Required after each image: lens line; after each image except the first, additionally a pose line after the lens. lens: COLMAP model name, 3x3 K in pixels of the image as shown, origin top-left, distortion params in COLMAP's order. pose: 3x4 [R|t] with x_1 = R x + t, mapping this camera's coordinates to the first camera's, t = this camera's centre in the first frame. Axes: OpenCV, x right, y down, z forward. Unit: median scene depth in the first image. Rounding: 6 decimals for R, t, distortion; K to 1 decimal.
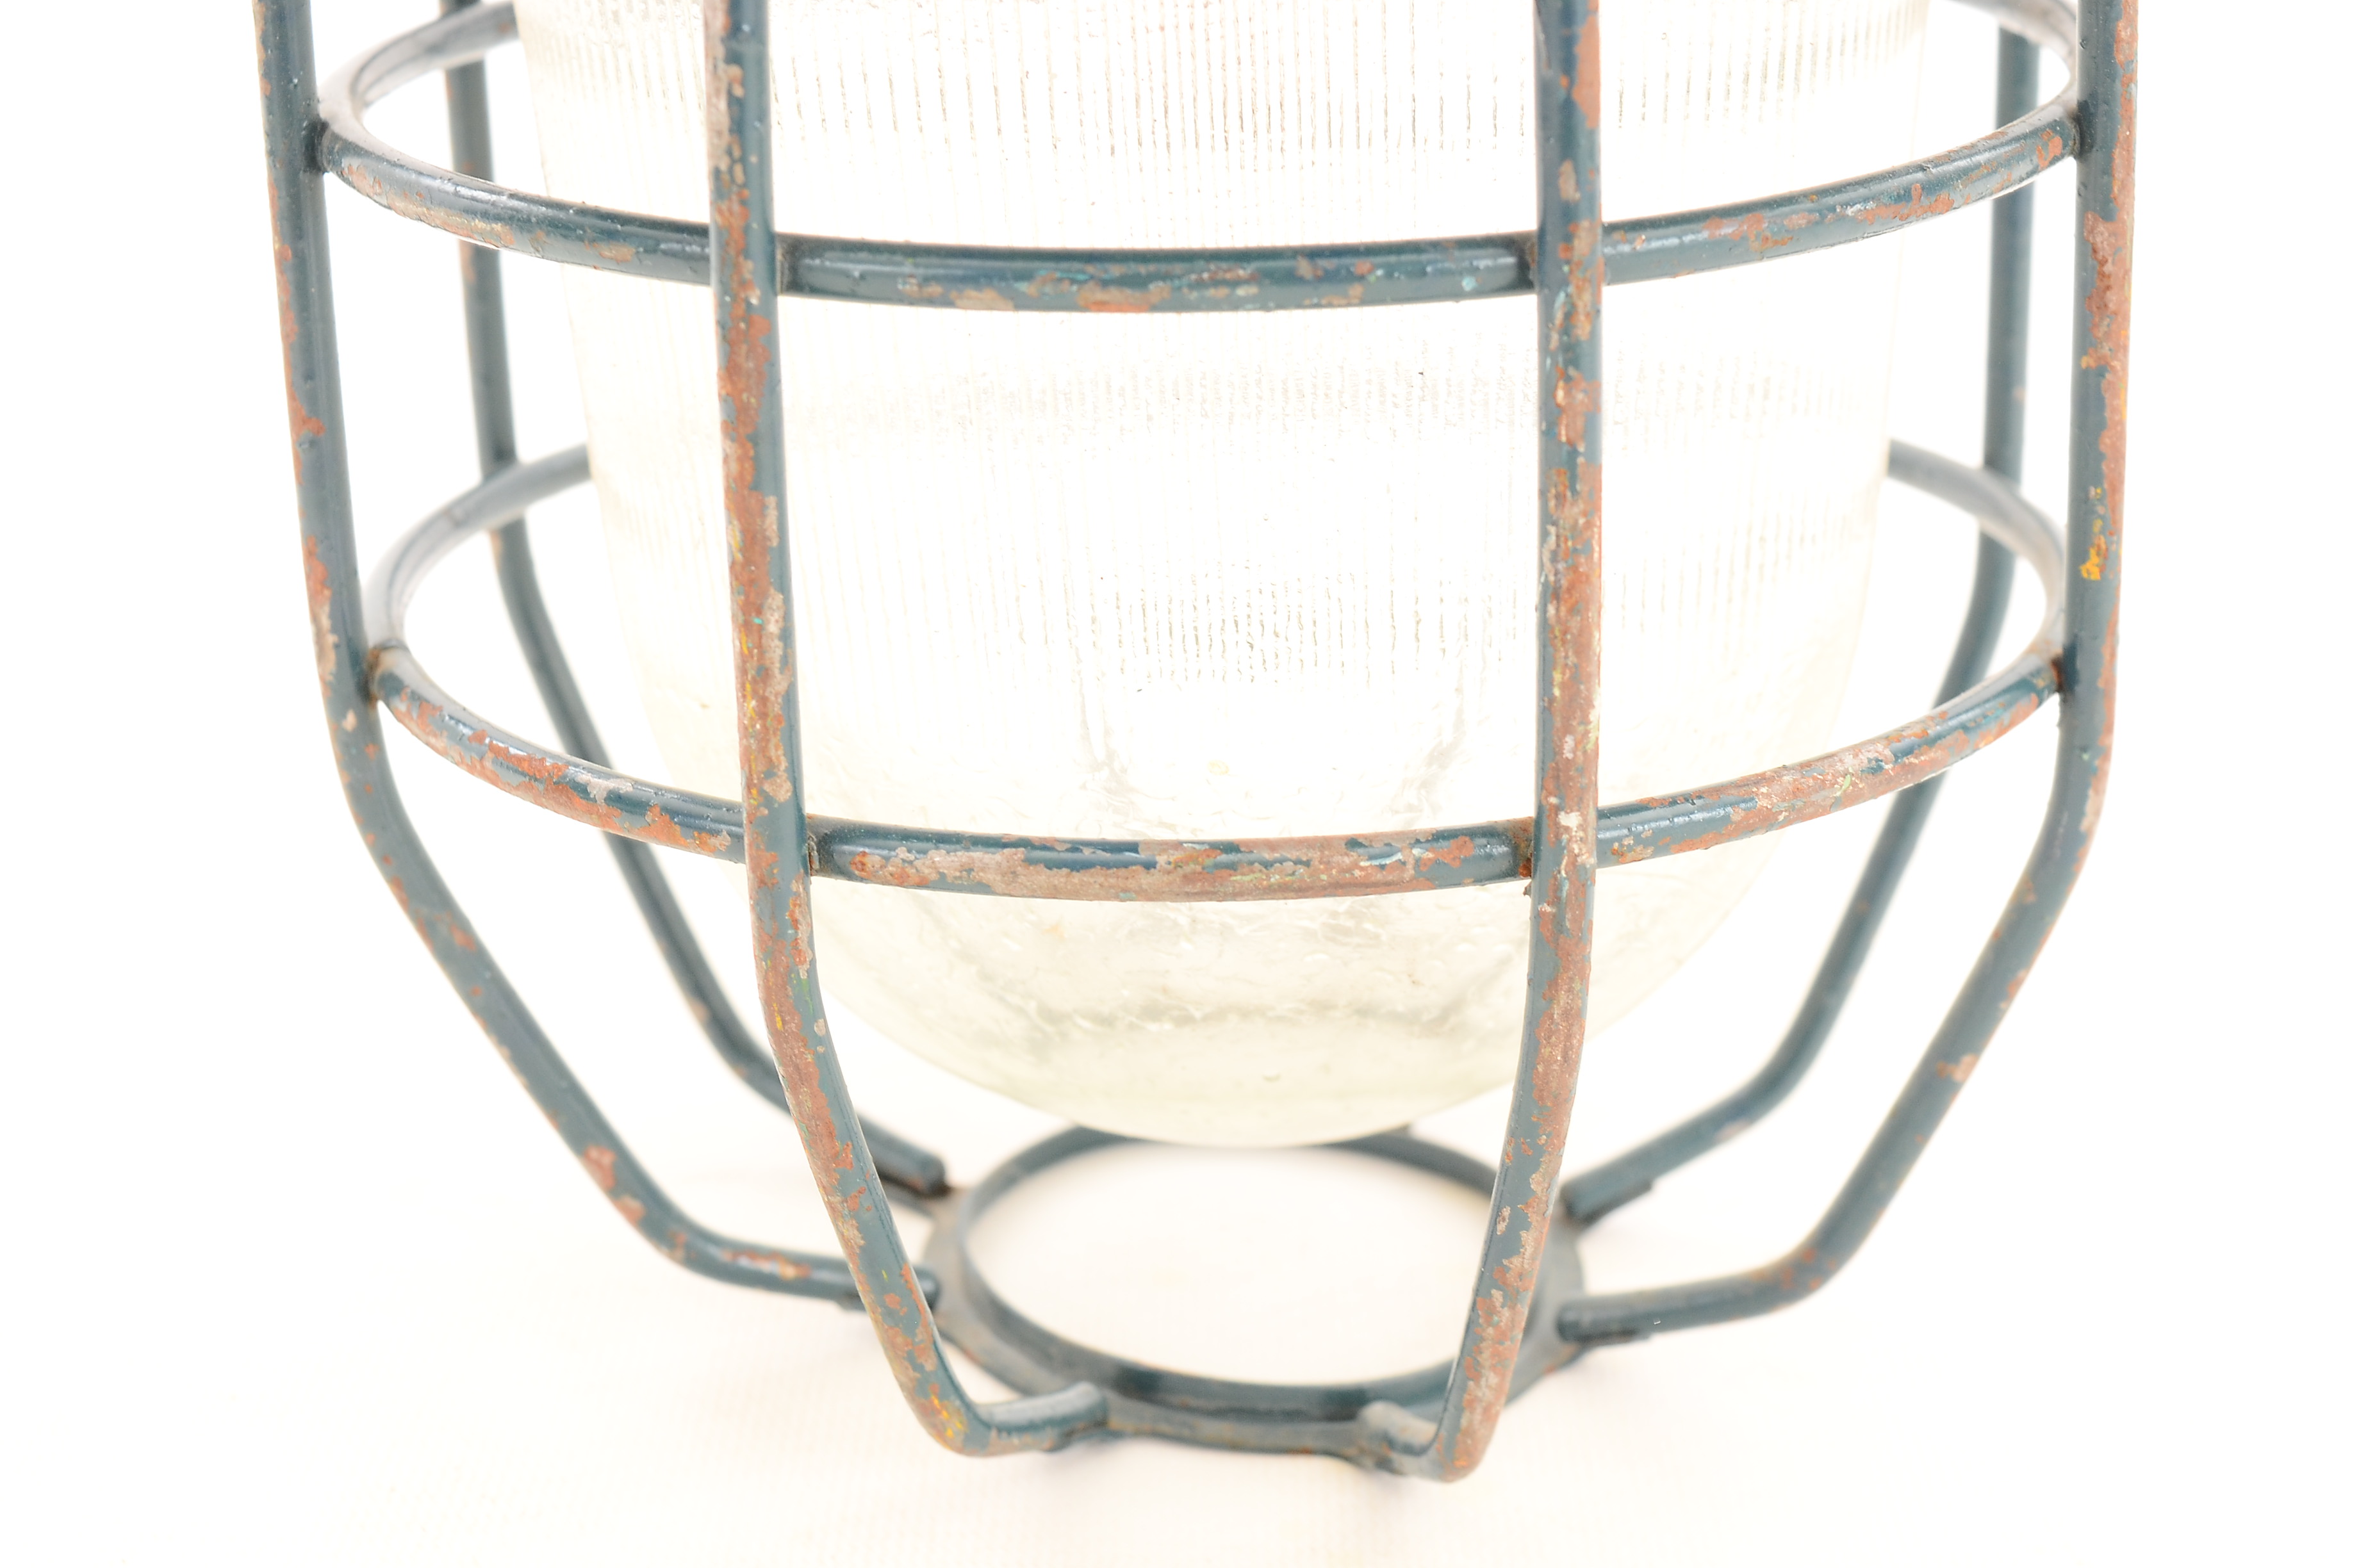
lens RADIAL K [[4077.1, 0, 1184.0], [0, 4077.1, 784.0], [0, 0, 1]] dist [0.000442, -0.011725]
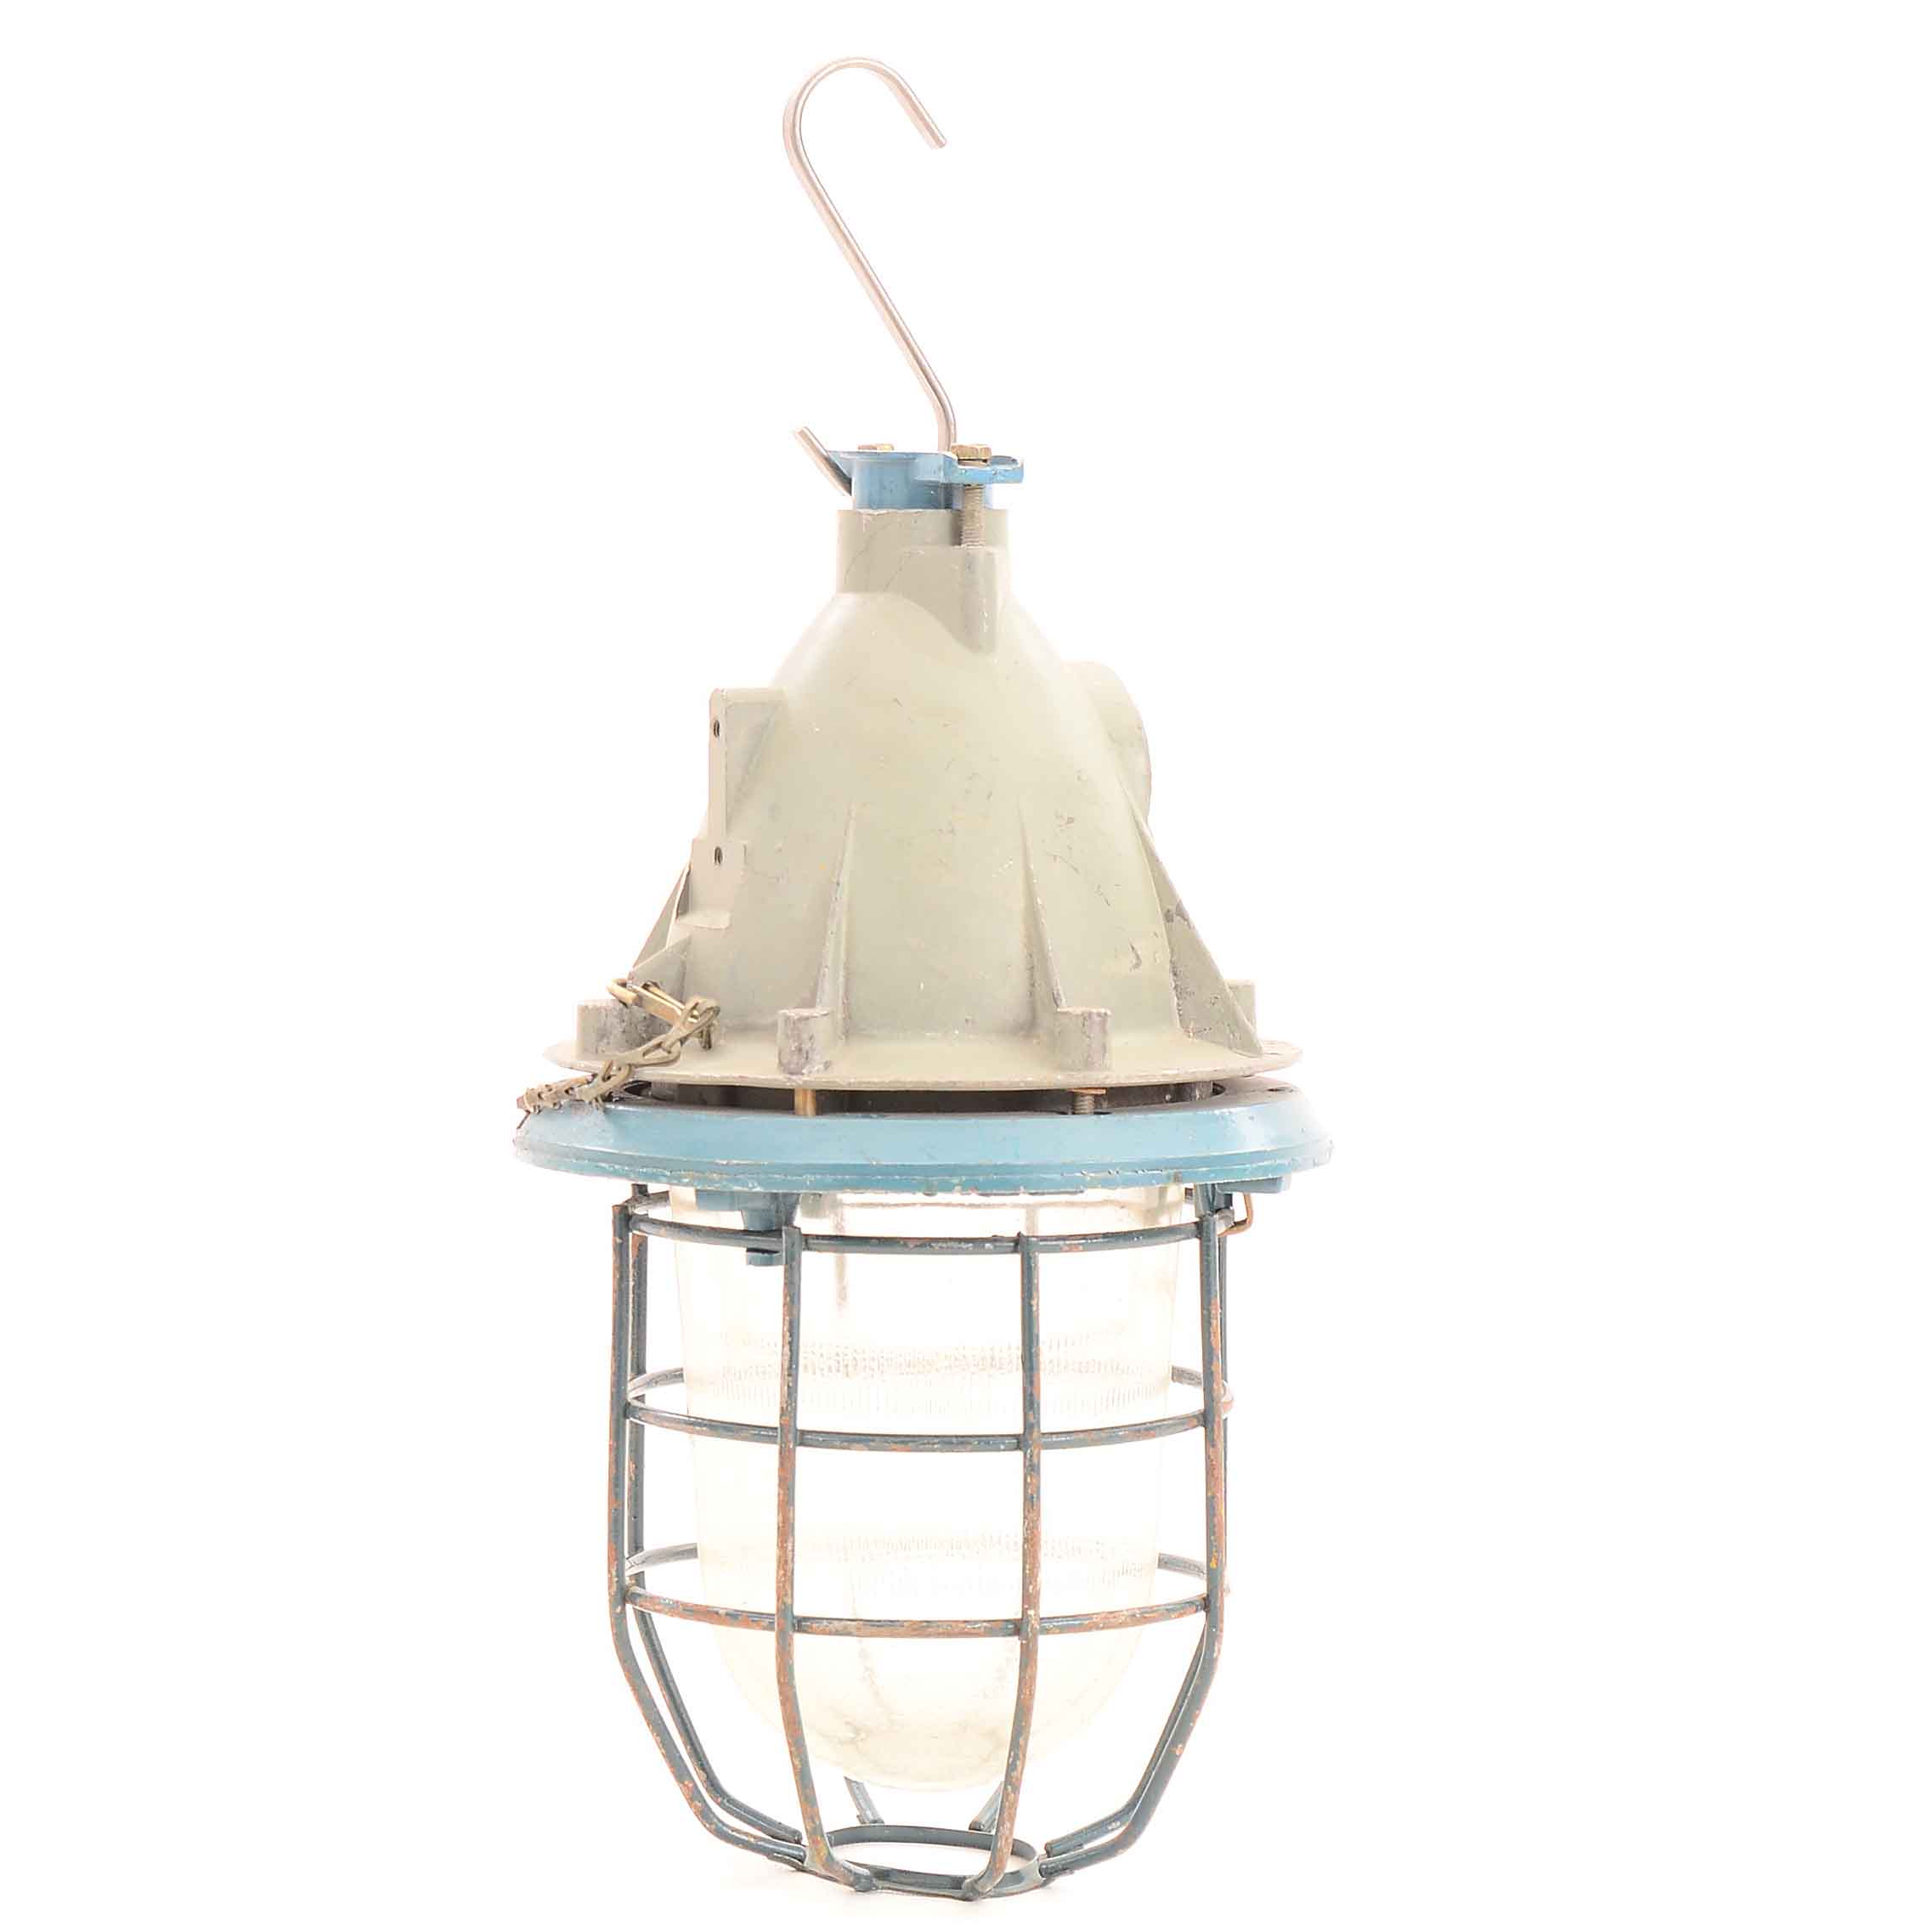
lens RADIAL K [[7001.0, 0, 966.0], [0, 7001.0, 965.5], [0, 0, 1]] dist [-0.024423, -0.608843]
pose [[0.998990, 0.031206, 0.032319, -0.157527], [-0.020715, 0.958299, -0.285016, 1.127318], [-0.039865, 0.284059, 0.957978, -4.584355]]
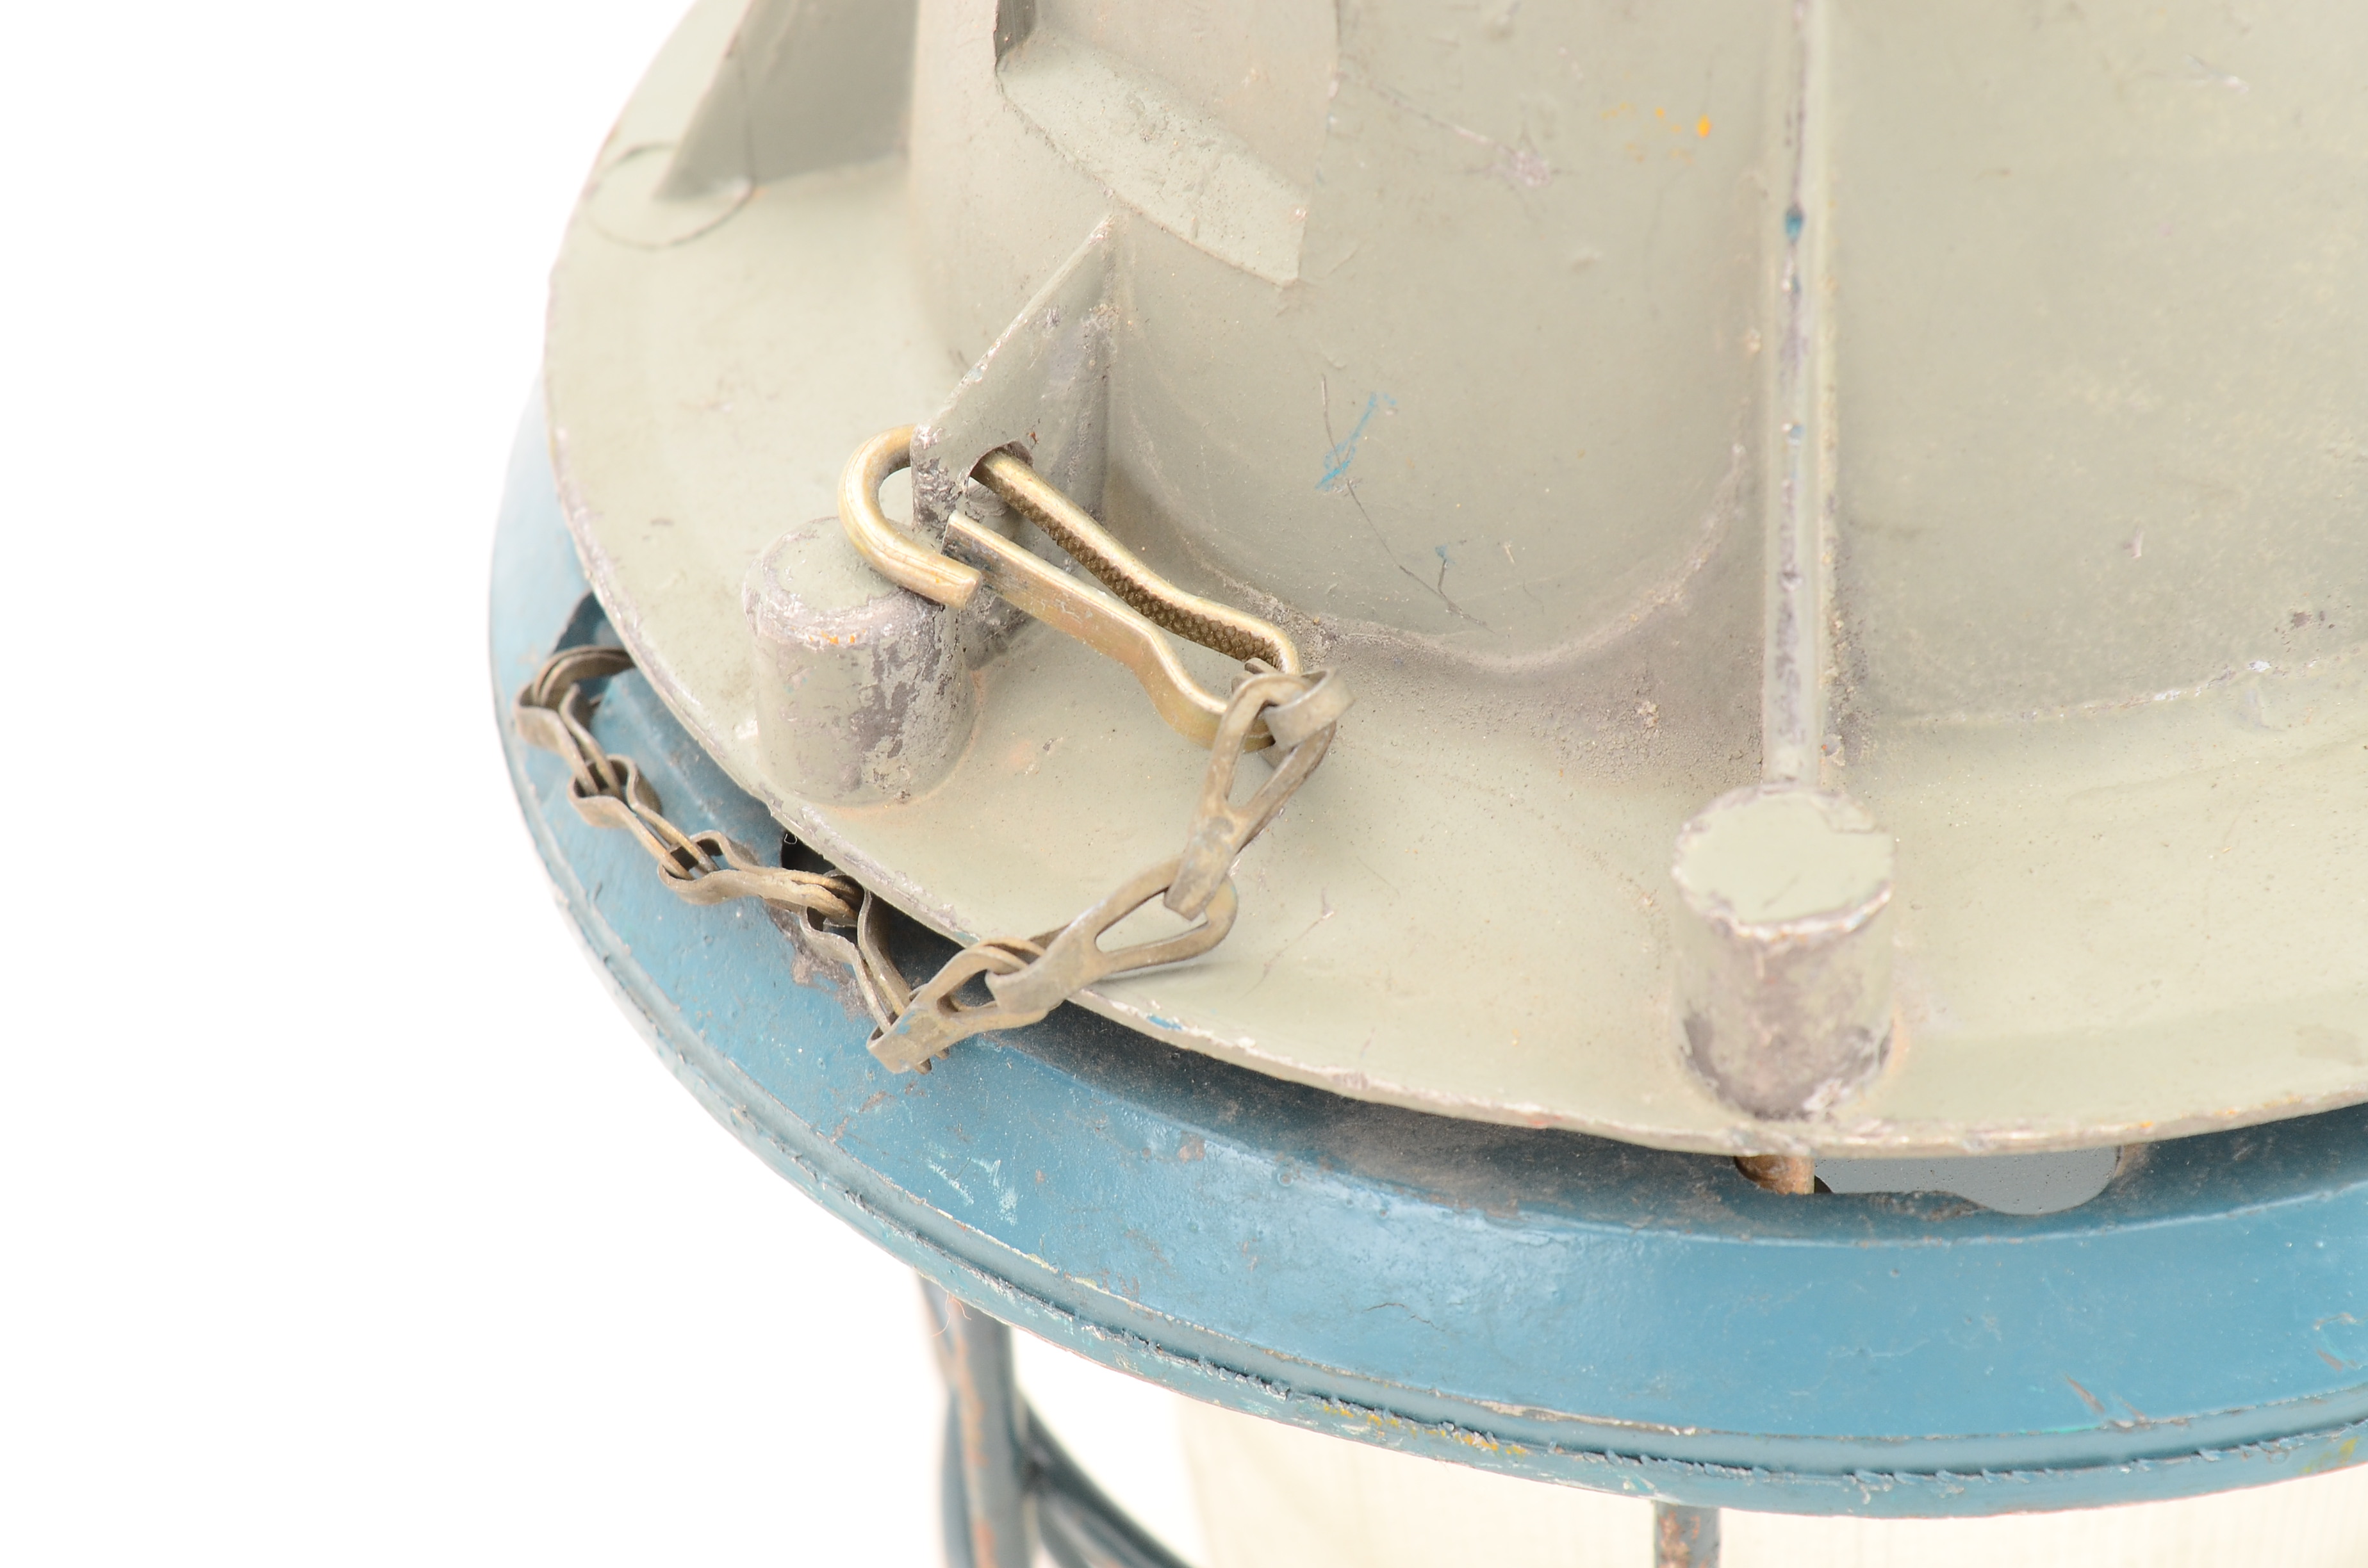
lens RADIAL K [[5283.2, 0, 1184.0], [0, 5283.2, 784.0], [0, 0, 1]] dist [0.037861, 0.114209]
pose [[0.974318, -0.170652, 0.146907, -0.326915], [0.110414, 0.930669, 0.348805, -0.412355], [-0.196246, -0.323626, 0.925610, -1.091910]]
